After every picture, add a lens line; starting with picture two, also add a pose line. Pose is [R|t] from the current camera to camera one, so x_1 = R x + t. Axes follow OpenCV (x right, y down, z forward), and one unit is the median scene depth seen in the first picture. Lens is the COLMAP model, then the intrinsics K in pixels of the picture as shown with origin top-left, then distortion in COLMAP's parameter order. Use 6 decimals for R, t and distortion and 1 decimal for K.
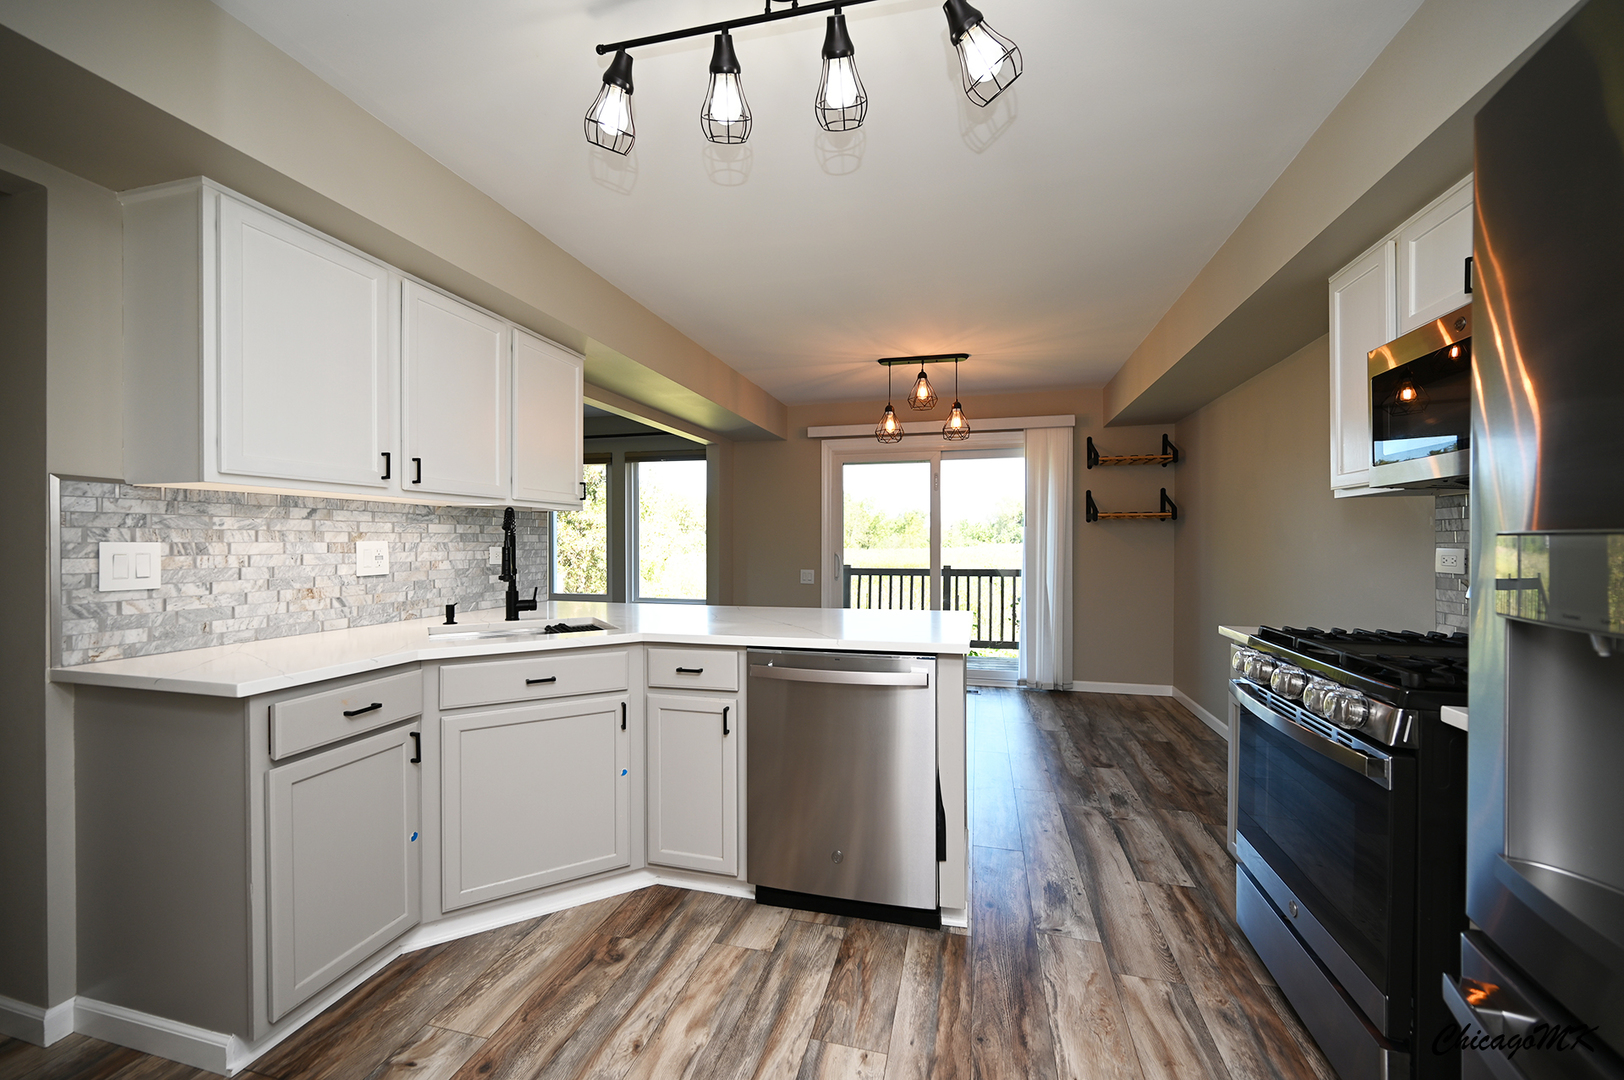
lens RADIAL K [[637.5, 0, 807.9], [0, 637.5, 542.9], [0, 0, 1]] dist [-0.002208, 0.000269]
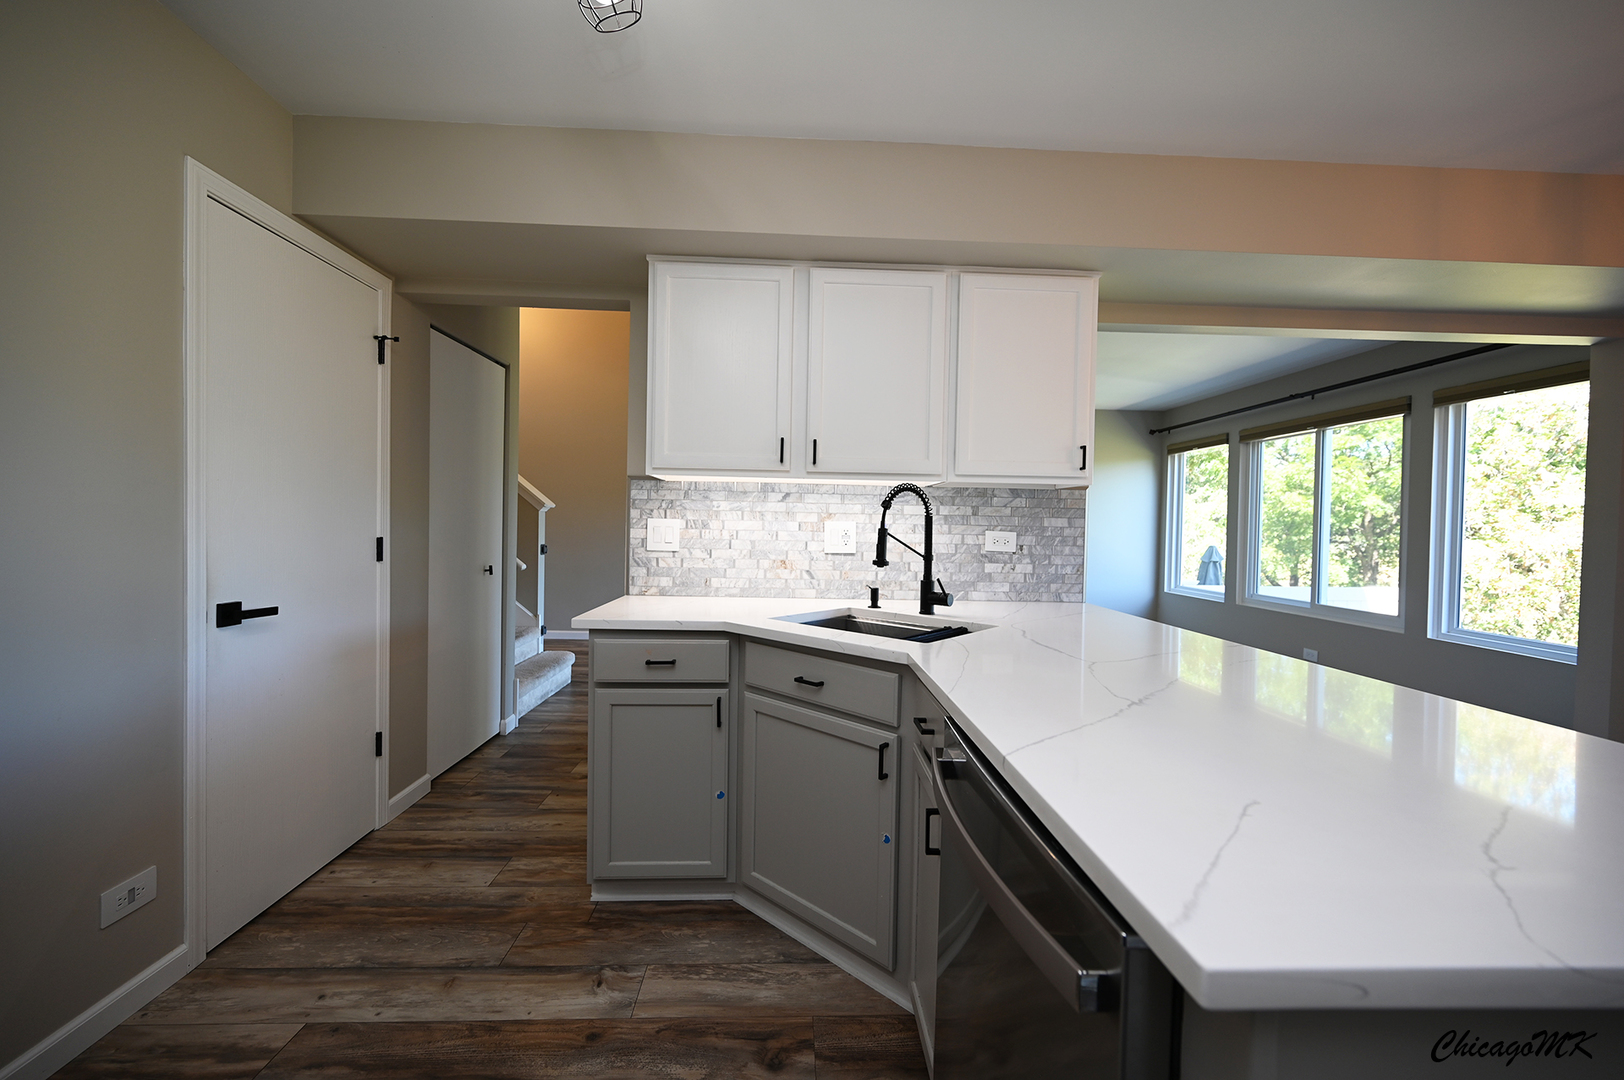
lens RADIAL K [[637.5, 0, 816.7], [0, 637.5, 536.0], [0, 0, 1]] dist [-0.002208, 0.000269]
pose [[0.298078, 0.025065, -0.954212, 0.274769], [-0.022154, 0.999568, 0.019335, 0.001459], [0.954284, 0.015377, 0.298505, 0.519550]]
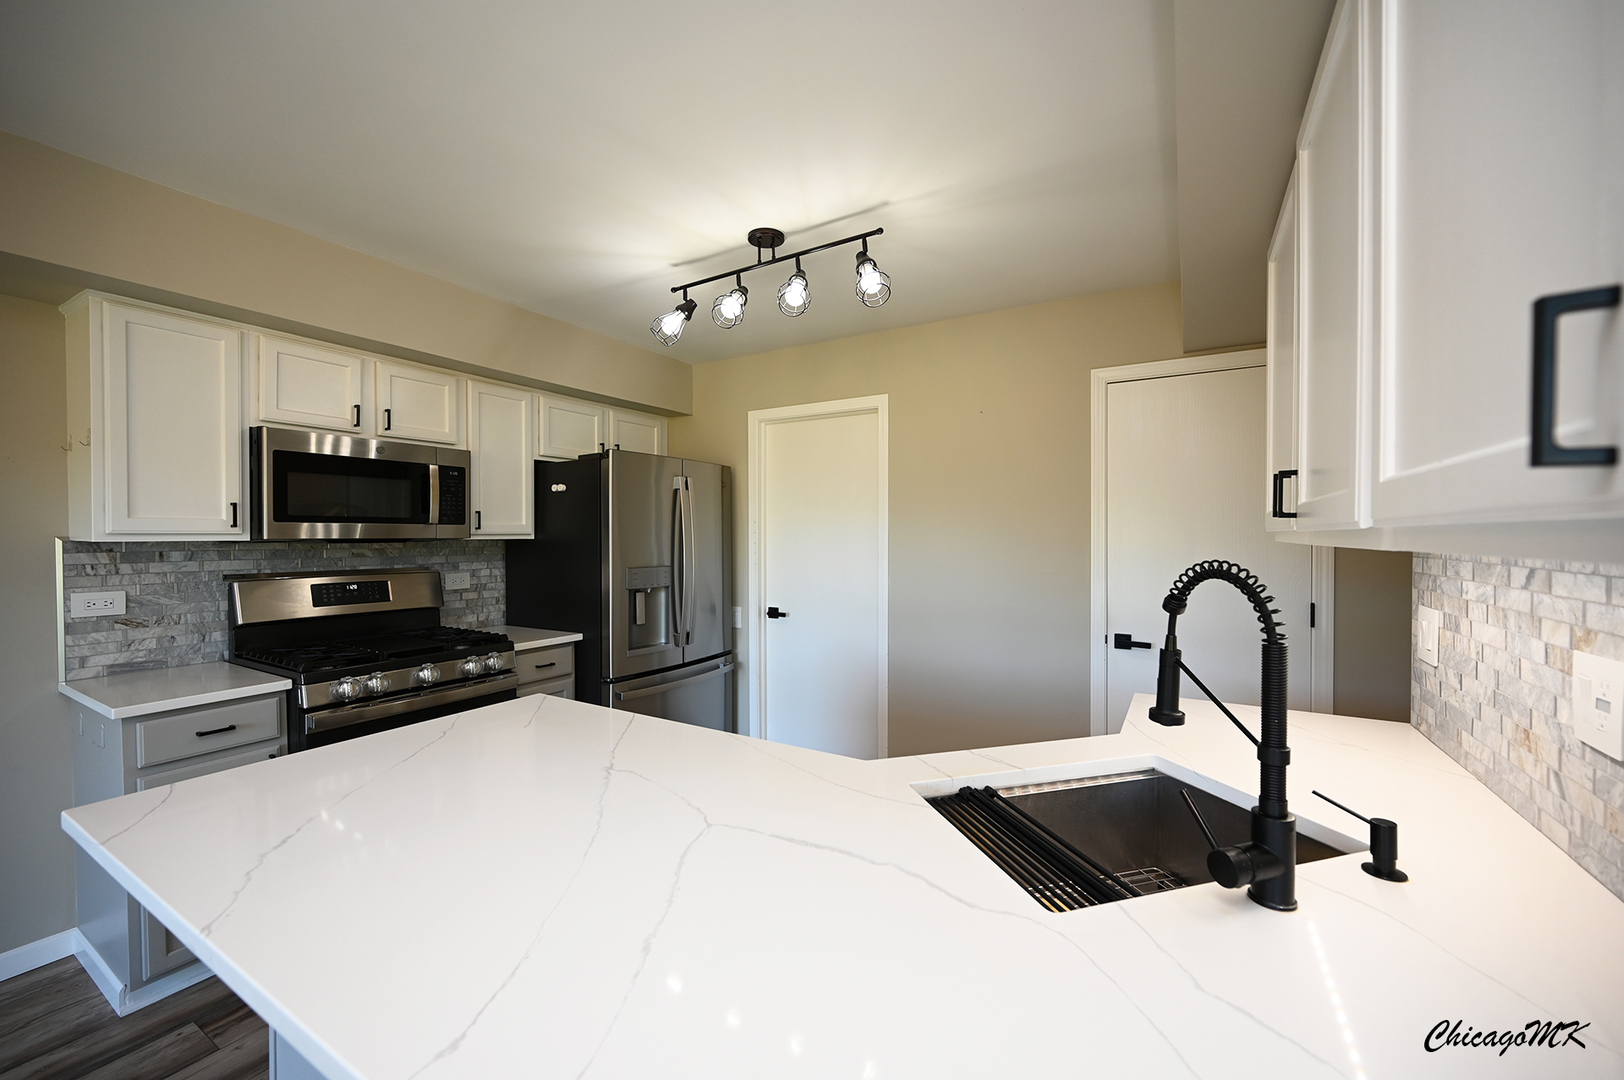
lens RADIAL K [[637.5, 0, 811.1], [0, 637.5, 543.7], [0, 0, 1]] dist [-0.002208, 0.000269]
pose [[-0.962515, -0.002085, 0.271221, -0.281337], [0.002296, 0.999872, 0.015835, -0.060424], [-0.271219, 0.015864, -0.962387, 1.199149]]
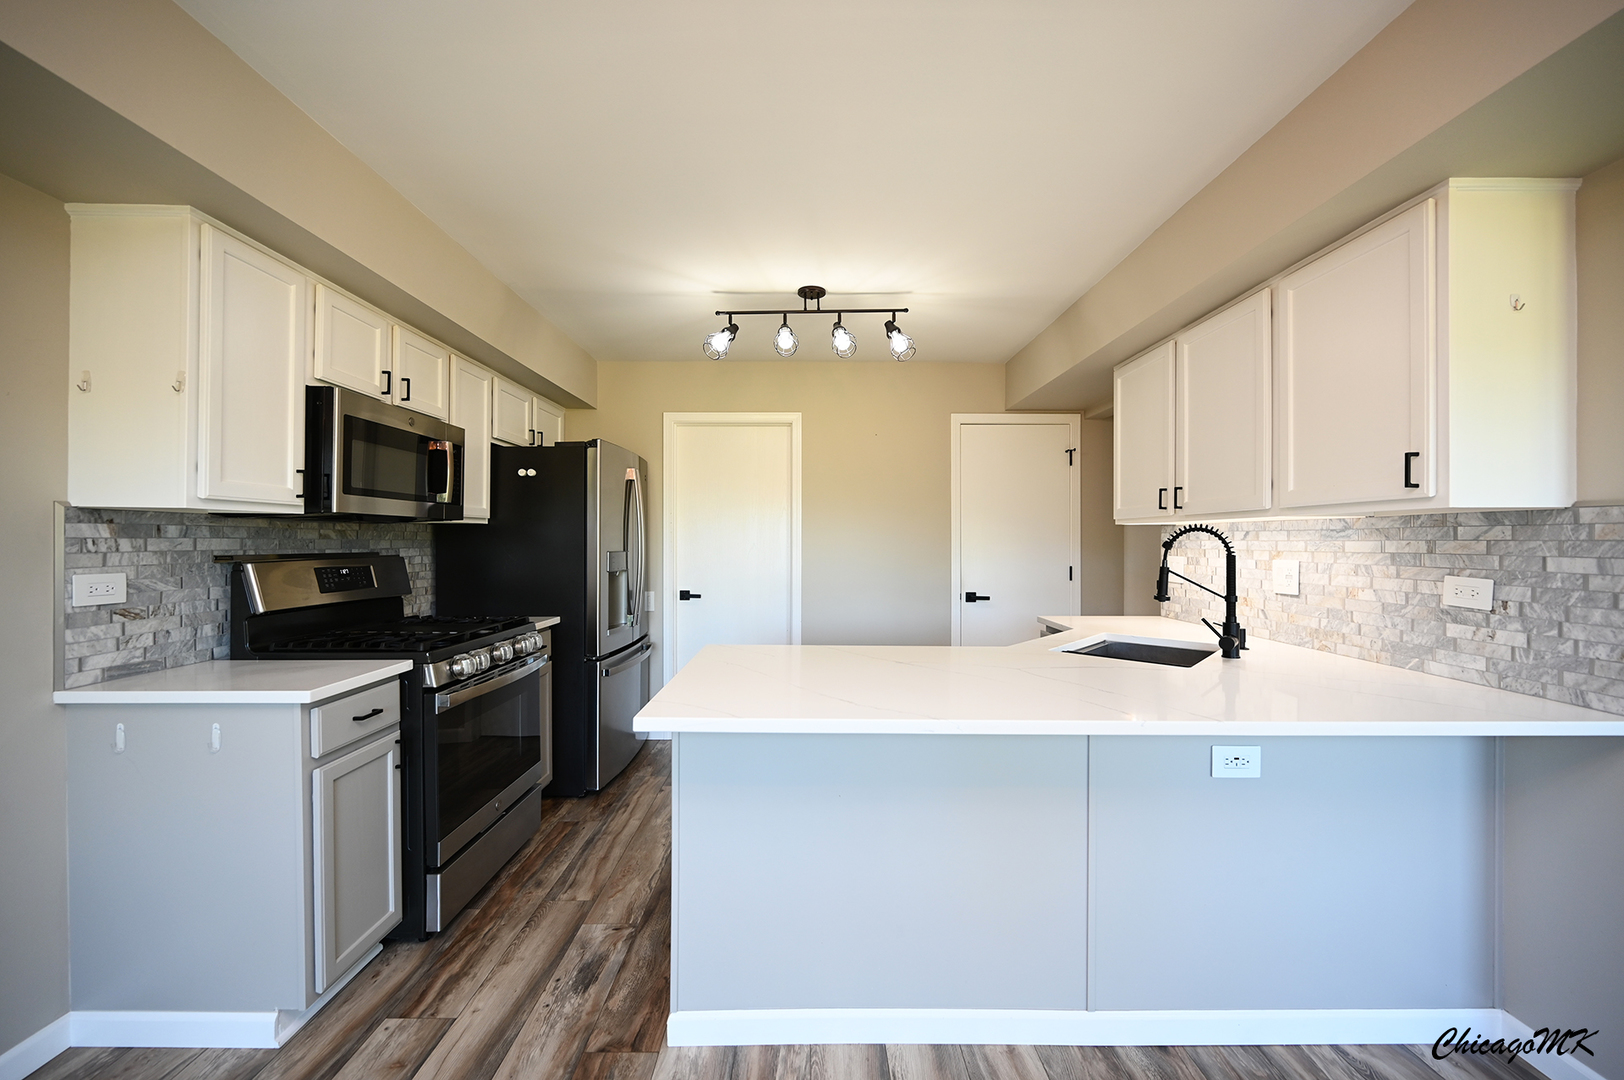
lens RADIAL K [[637.5, 0, 811.1], [0, 637.5, 541.7], [0, 0, 1]] dist [-0.002208, 0.000269]
pose [[-0.964846, -0.001241, -0.262812, 0.245887], [-0.002330, 0.999990, 0.003835, -0.027396], [0.262805, 0.004312, -0.964839, 1.441226]]
